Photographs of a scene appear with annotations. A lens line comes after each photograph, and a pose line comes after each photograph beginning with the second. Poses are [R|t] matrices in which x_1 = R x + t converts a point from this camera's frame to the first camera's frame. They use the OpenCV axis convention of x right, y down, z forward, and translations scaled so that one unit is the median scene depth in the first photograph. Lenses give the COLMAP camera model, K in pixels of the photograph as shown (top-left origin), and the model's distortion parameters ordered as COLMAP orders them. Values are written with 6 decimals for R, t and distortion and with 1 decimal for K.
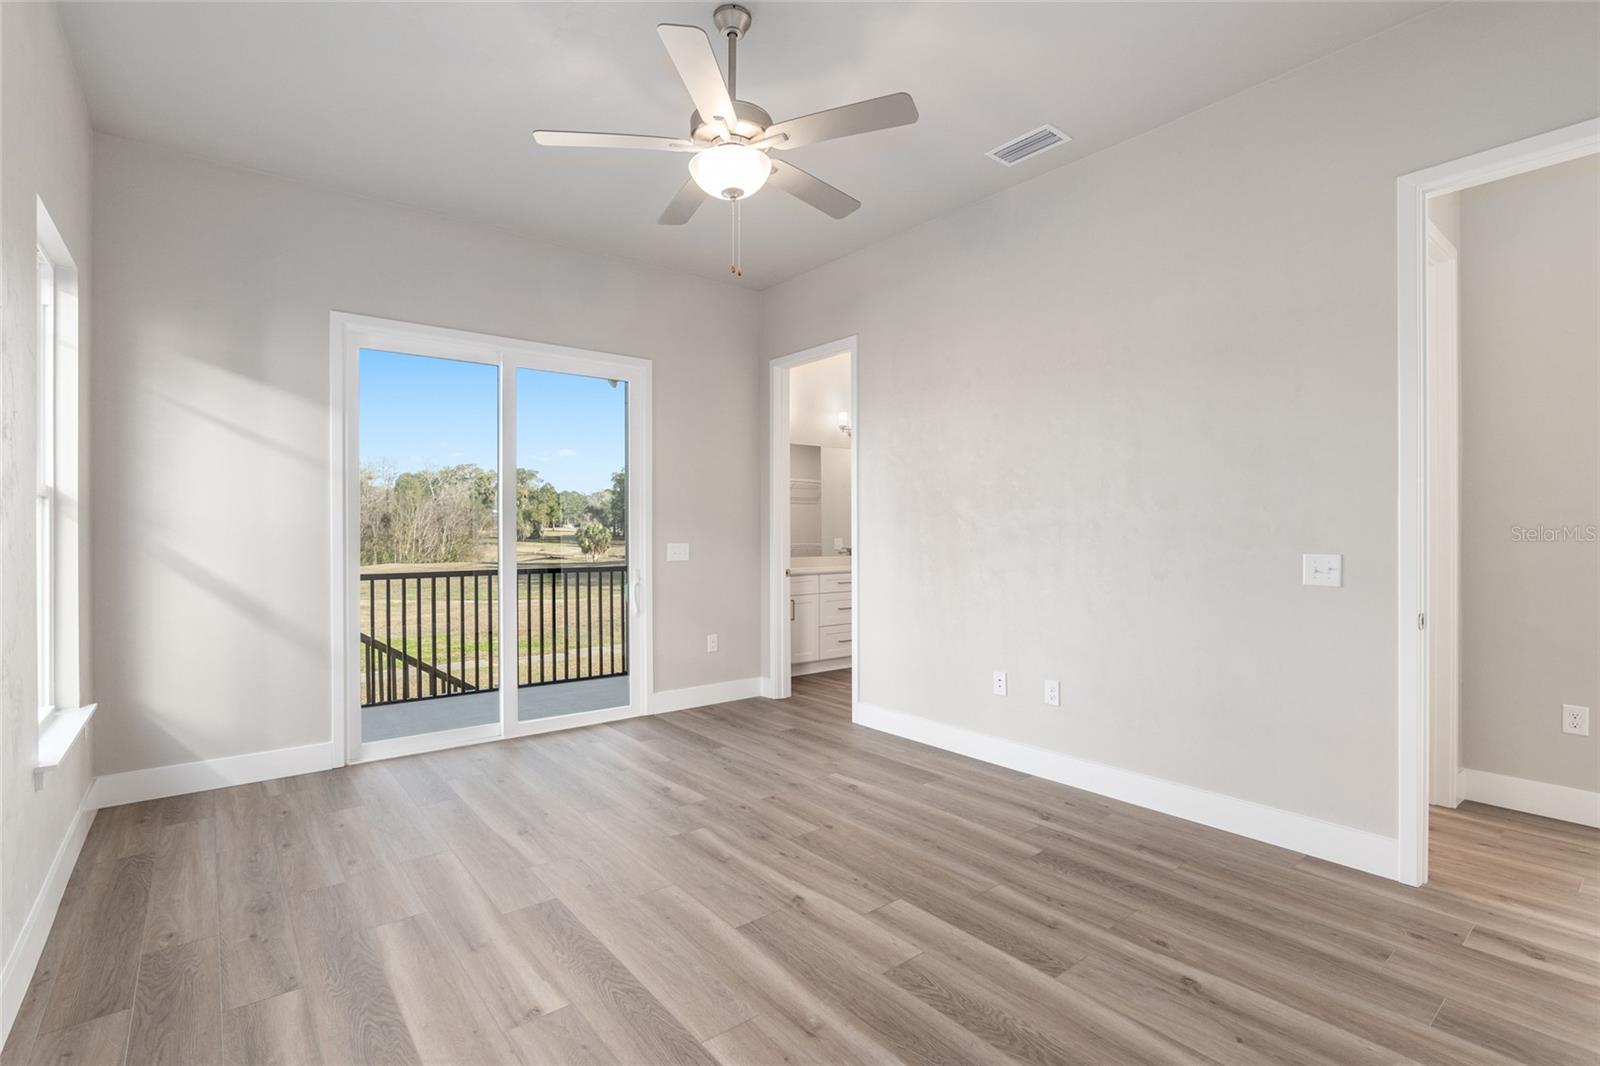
lens RADIAL K [[750.8, 0, 796.7], [0, 750.8, 531.5], [0, 0, 1]] dist [-0.024642, 0.007228]
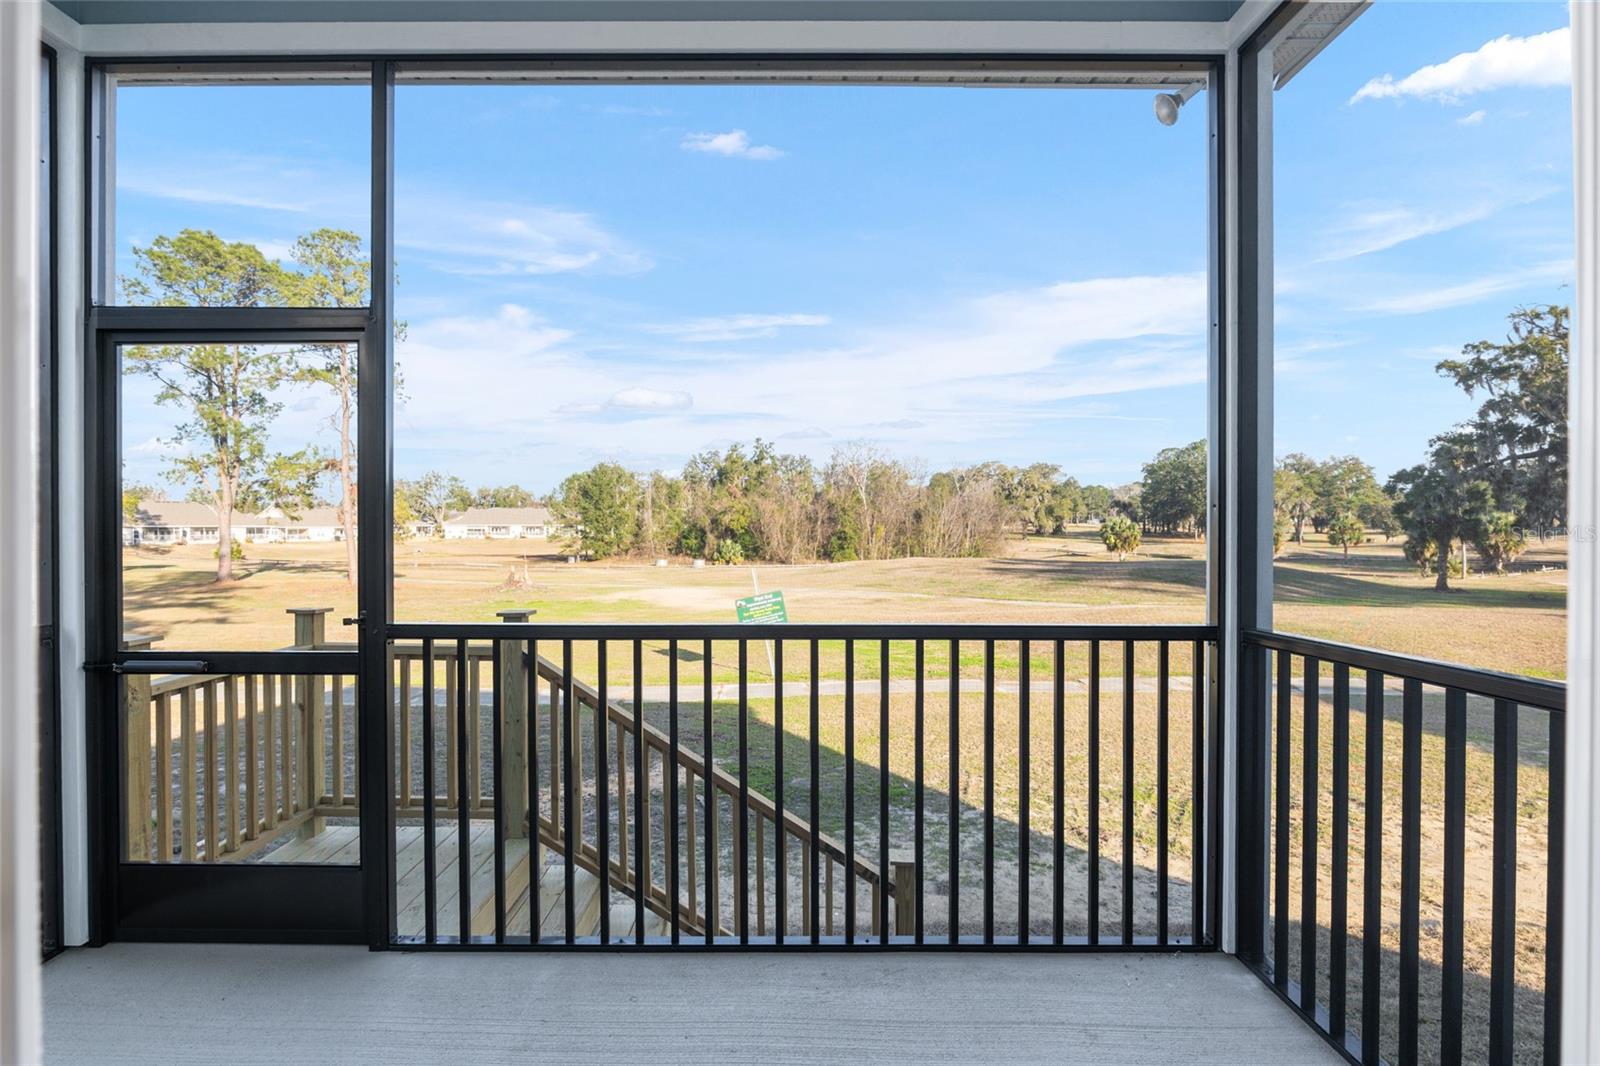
lens RADIAL K [[750.8, 0, 796.7], [0, 750.8, 531.5], [0, 0, 1]] dist [-0.024642, 0.007228]
pose [[0.781378, 0.007123, -0.624017, -0.165820], [-0.003663, 0.999970, 0.006828, 0.006881], [0.624047, -0.003049, 0.781381, 0.650770]]
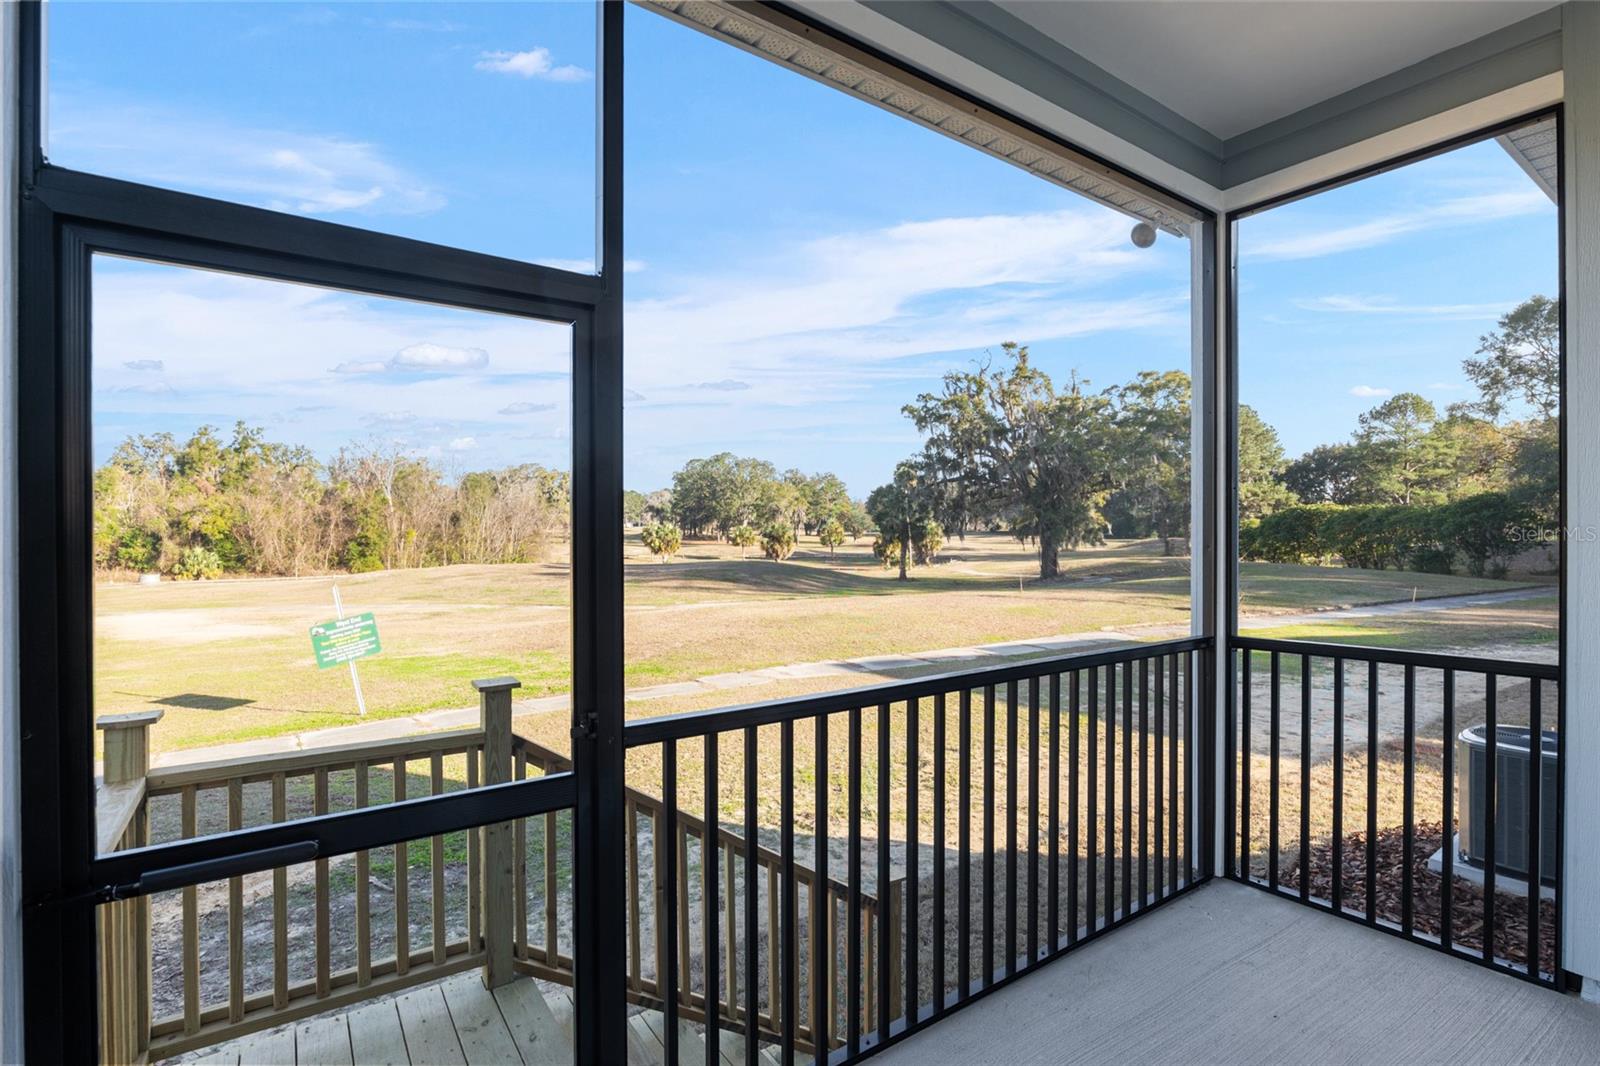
lens RADIAL K [[750.8, 0, 796.7], [0, 750.8, 531.5], [0, 0, 1]] dist [-0.024642, 0.007228]
pose [[0.997751, 0.003189, -0.066960, -0.448066], [-0.003138, 0.999995, 0.000867, -0.013409], [0.066962, -0.000655, 0.997755, 0.549021]]
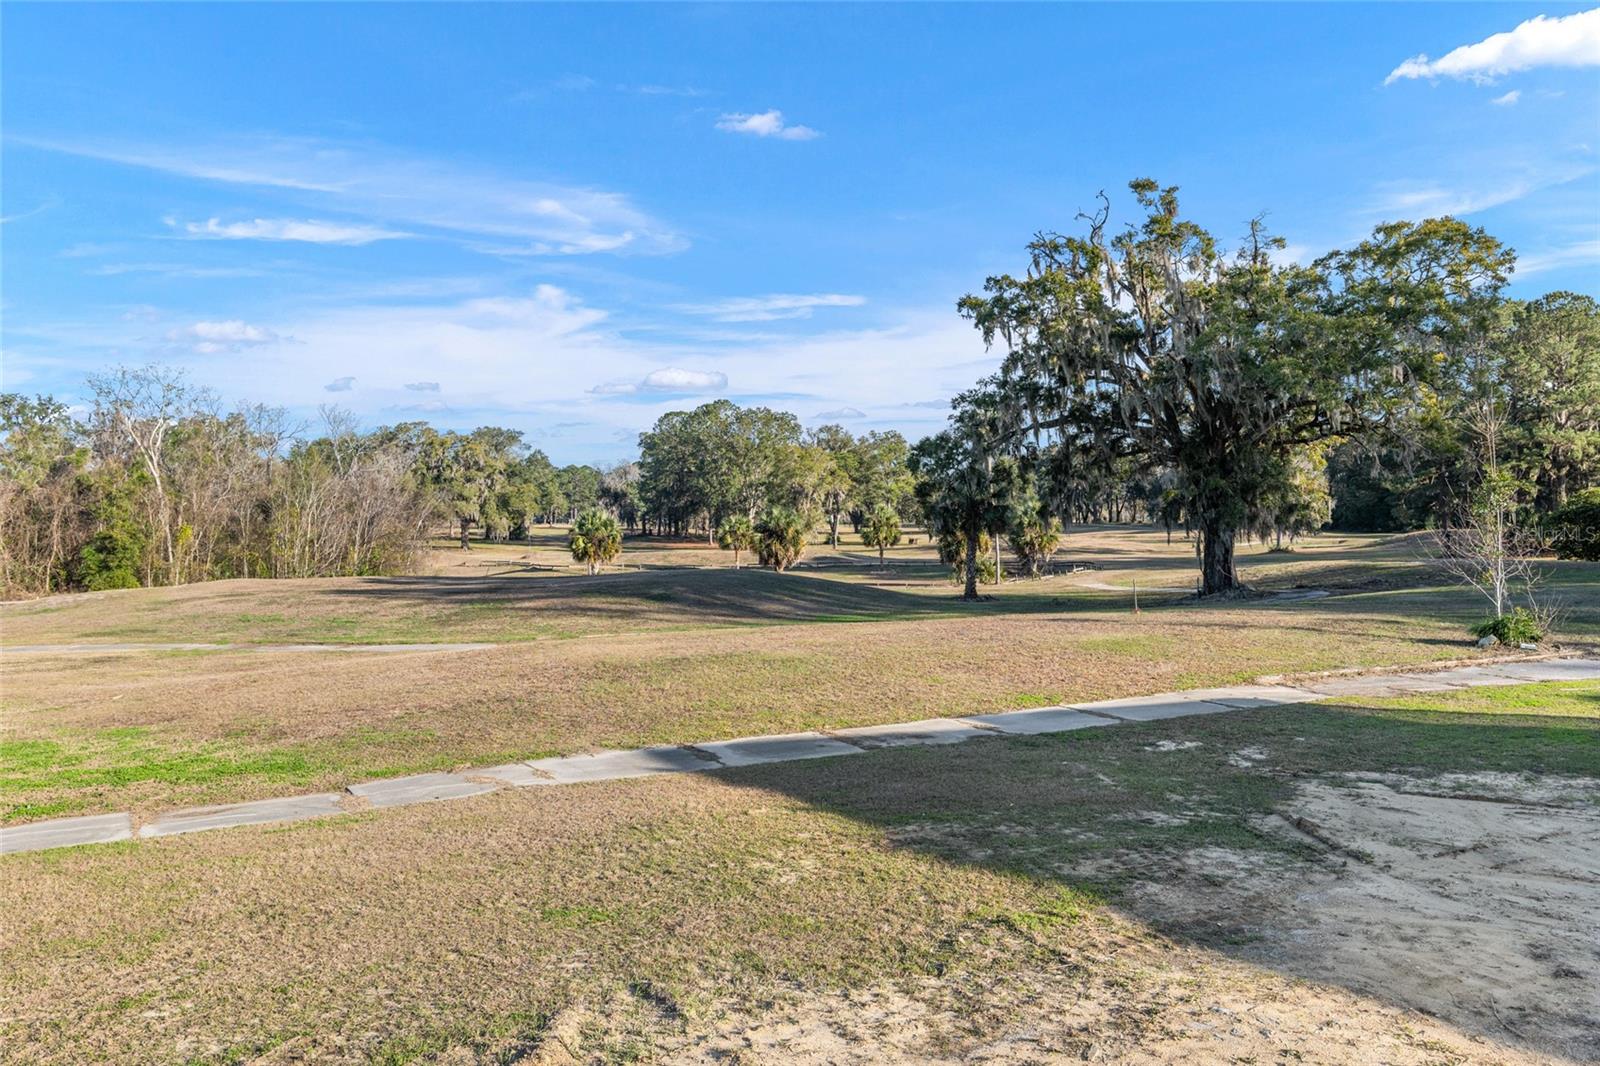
lens RADIAL K [[1182.3, 0, 802.8], [0, 1182.3, 531.2], [0, 0, 1]] dist [0.000273, 0.001511]
pose [[0.993195, -0.006674, -0.116273, 0.028491], [0.006819, 0.999976, 0.000845, 0.082348], [0.116265, -0.001632, 0.993217, 1.265405]]
